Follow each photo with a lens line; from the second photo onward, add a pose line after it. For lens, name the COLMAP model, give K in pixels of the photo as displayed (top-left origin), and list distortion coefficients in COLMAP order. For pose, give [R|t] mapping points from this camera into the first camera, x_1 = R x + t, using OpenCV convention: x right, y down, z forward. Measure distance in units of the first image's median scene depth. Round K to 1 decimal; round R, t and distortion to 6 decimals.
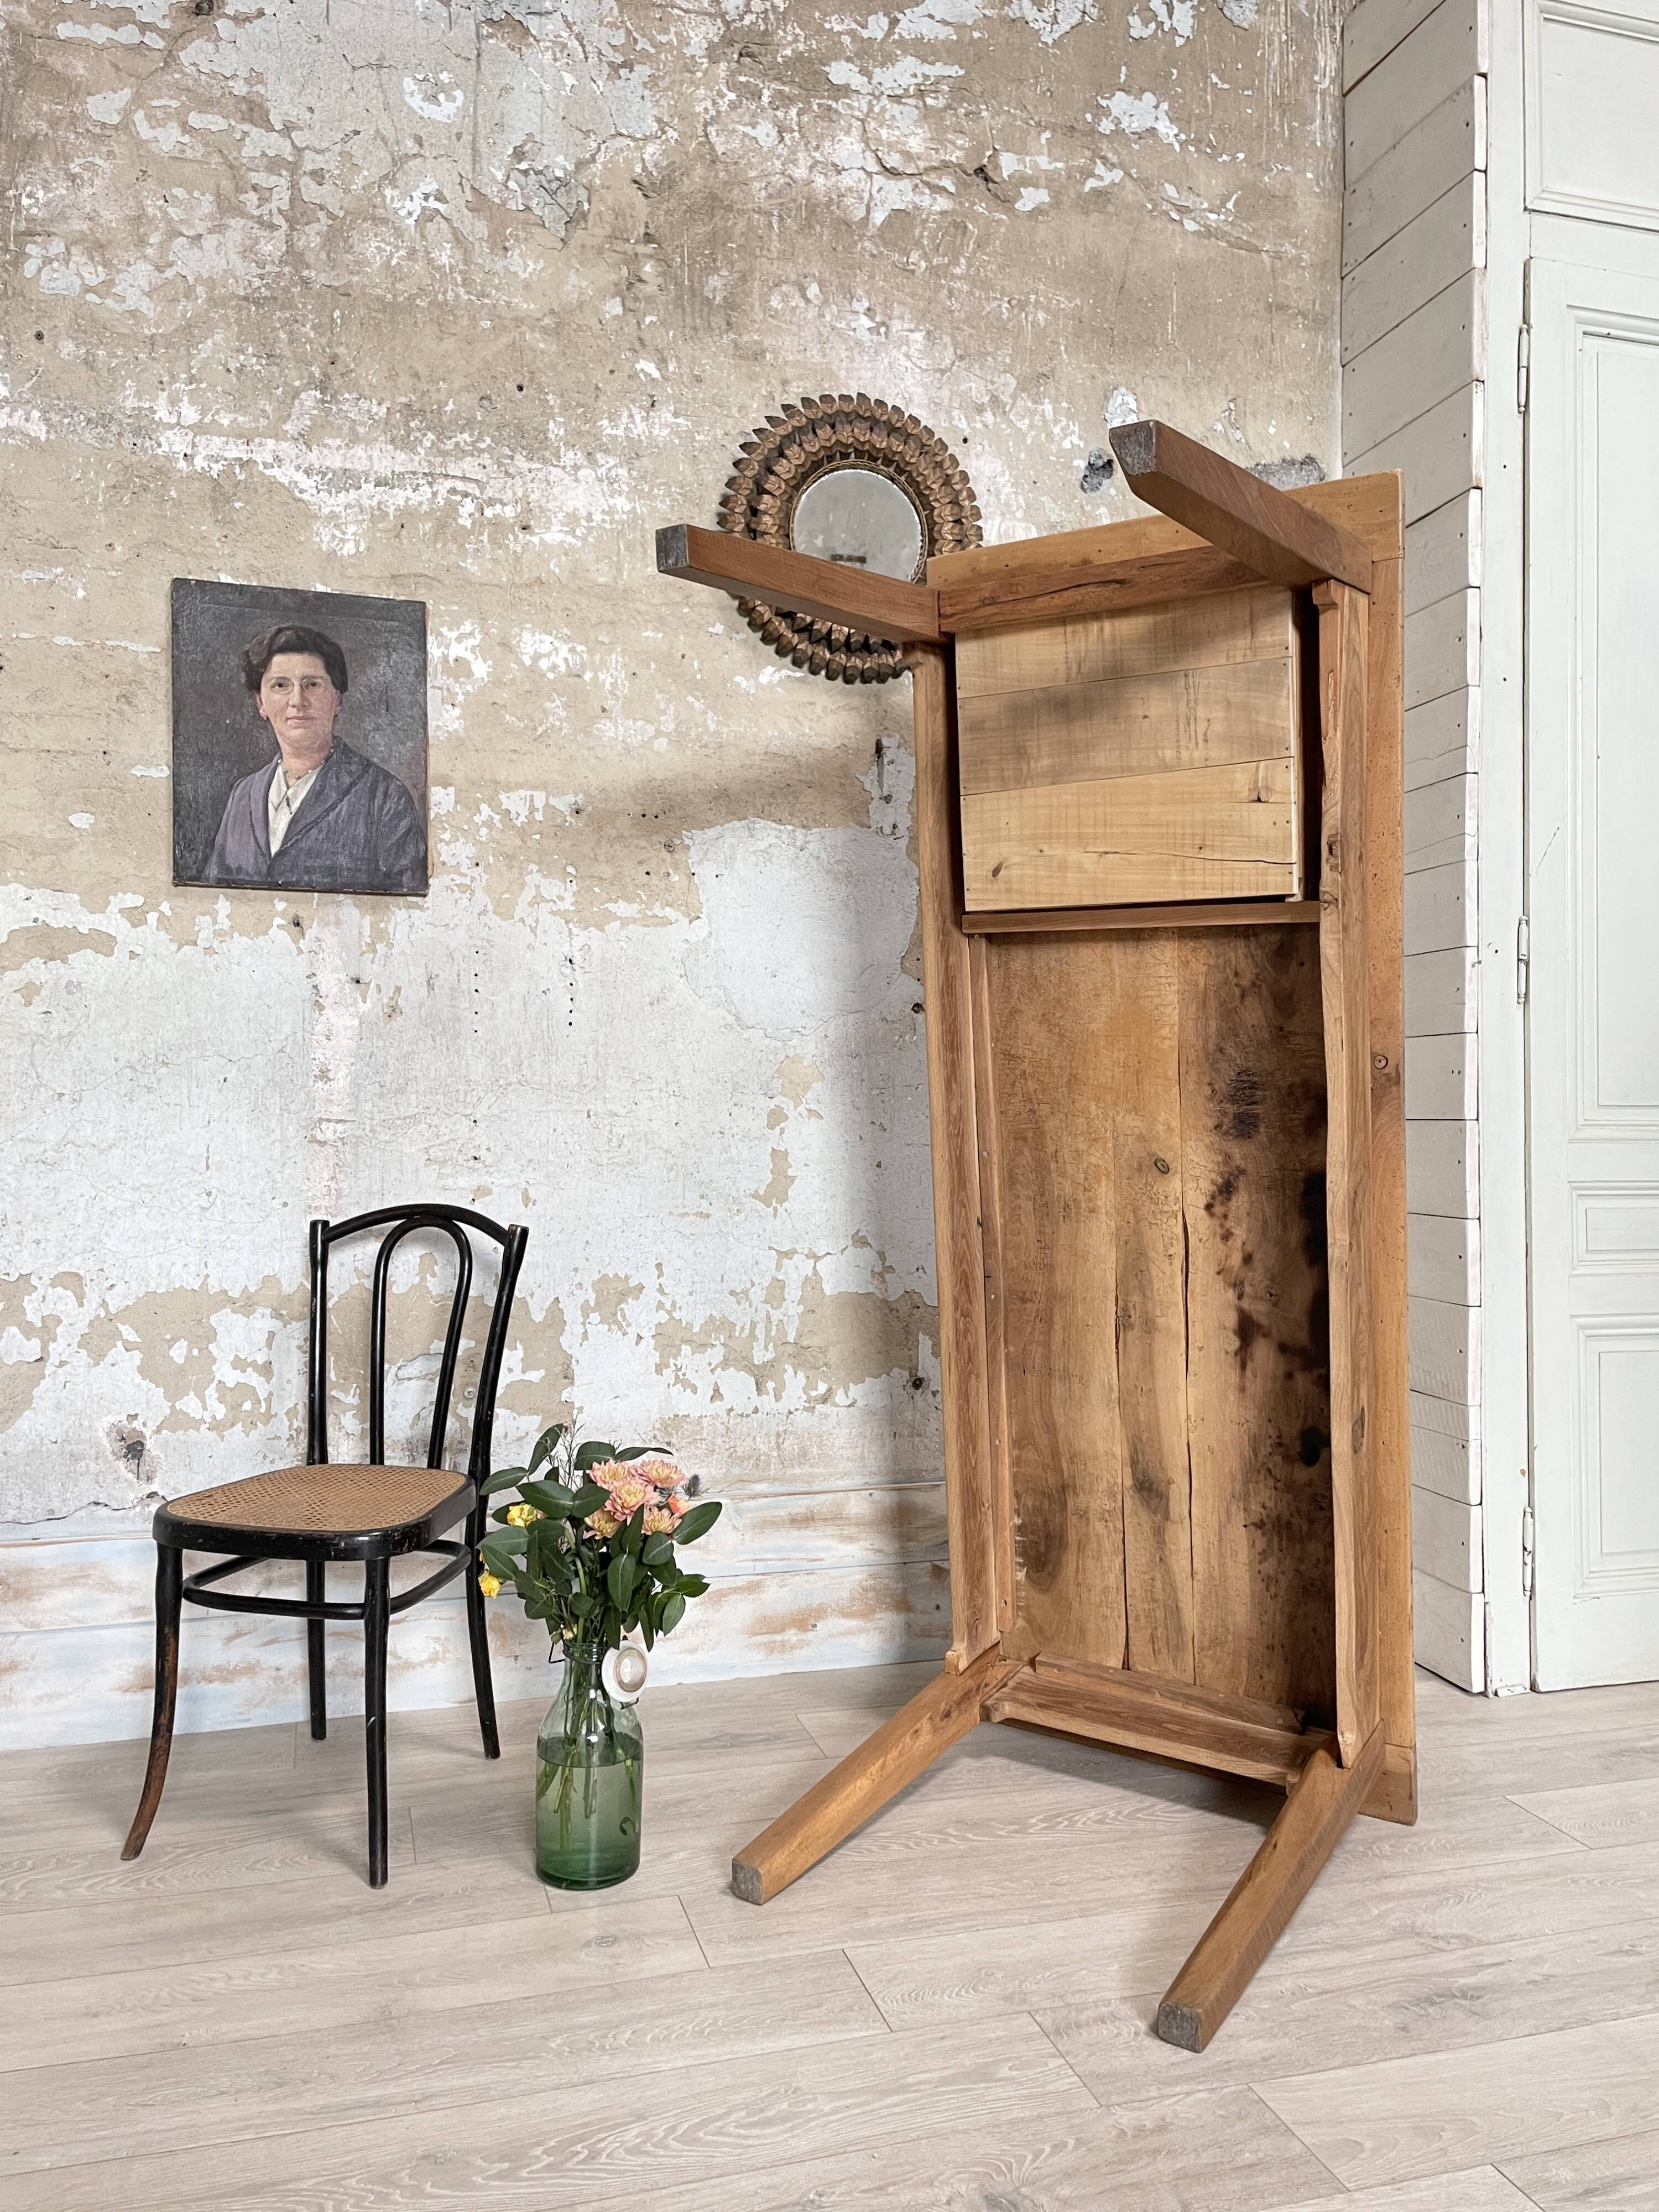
lens RADIAL K [[1676.1, 0, 837.2], [0, 1676.1, 1093.8], [0, 0, 1]] dist [0.089785, -0.115179]
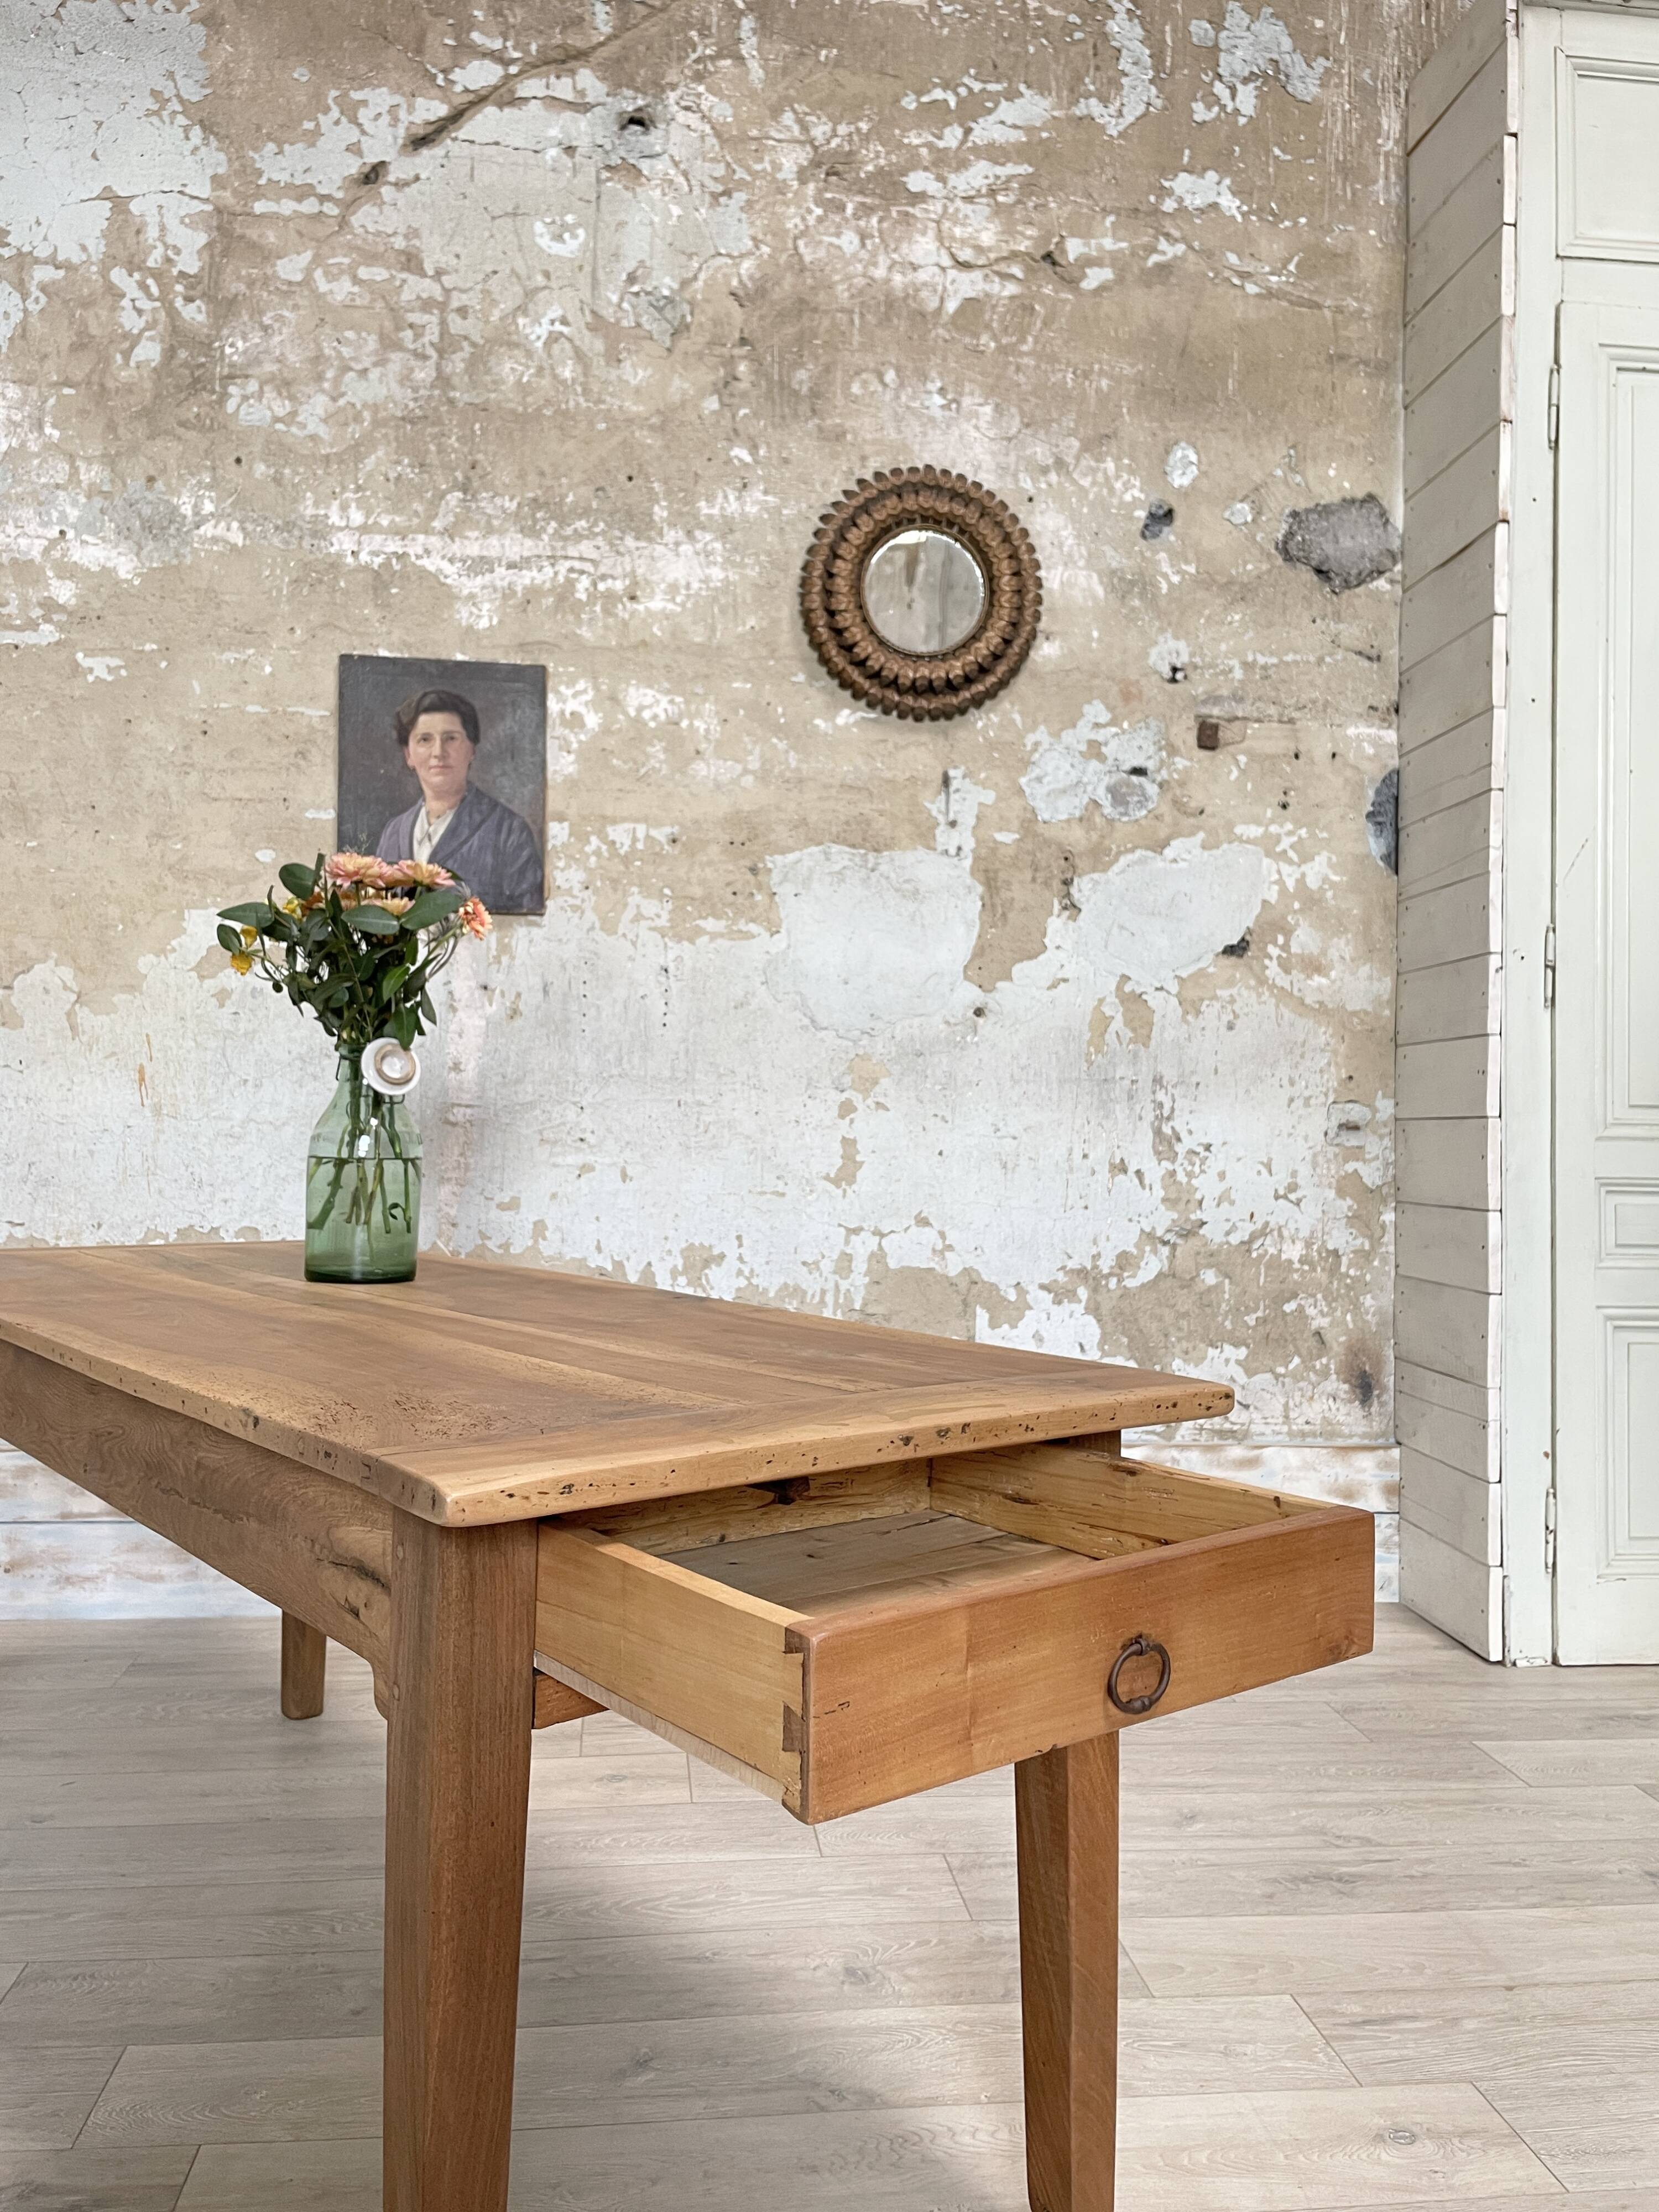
lens RADIAL K [[1676.1, 0, 836.1], [0, 1676.1, 1098.3], [0, 0, 1]] dist [0.089785, -0.115179]
pose [[0.985113, 0.008462, -0.171700, 0.154895], [-0.010998, 0.999844, -0.013824, 0.023386], [0.171556, 0.015507, 0.985052, -0.112485]]
